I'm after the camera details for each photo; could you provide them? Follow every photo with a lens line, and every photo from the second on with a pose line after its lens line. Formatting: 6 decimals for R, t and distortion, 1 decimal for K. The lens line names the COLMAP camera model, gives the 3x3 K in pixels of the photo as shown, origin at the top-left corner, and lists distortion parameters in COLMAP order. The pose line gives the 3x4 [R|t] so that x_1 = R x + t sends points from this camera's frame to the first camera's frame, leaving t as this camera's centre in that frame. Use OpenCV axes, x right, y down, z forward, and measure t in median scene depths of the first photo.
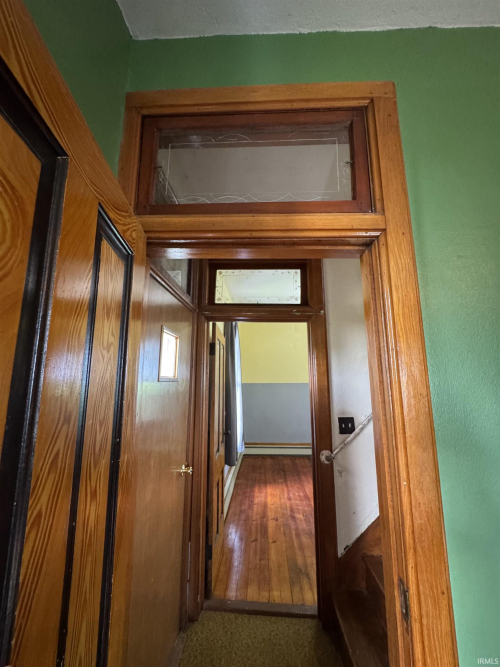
lens RADIAL K [[269.4, 0, 250.7], [0, 269.4, 332.3], [0, 0, 1]] dist [0.004777, 0.000452]
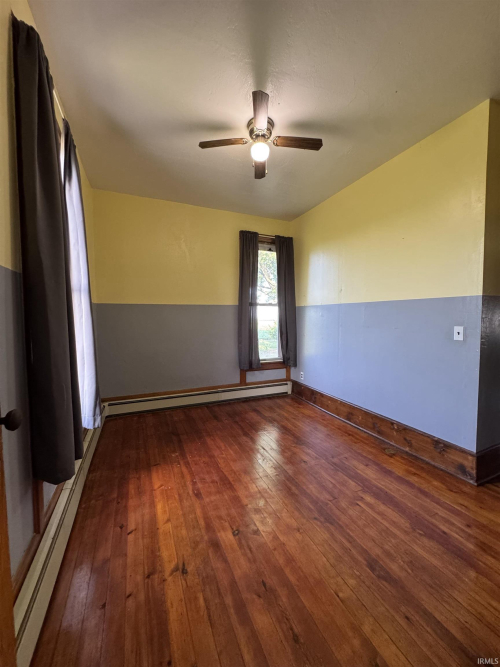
lens RADIAL K [[269.4, 0, 256.5], [0, 269.4, 331.6], [0, 0, 1]] dist [0.004777, 0.000452]
pose [[0.888872, -0.031229, 0.457089, 0.007231], [-0.072608, 0.975464, 0.207841, 0.168617], [-0.452365, -0.217933, 0.864796, 0.548233]]
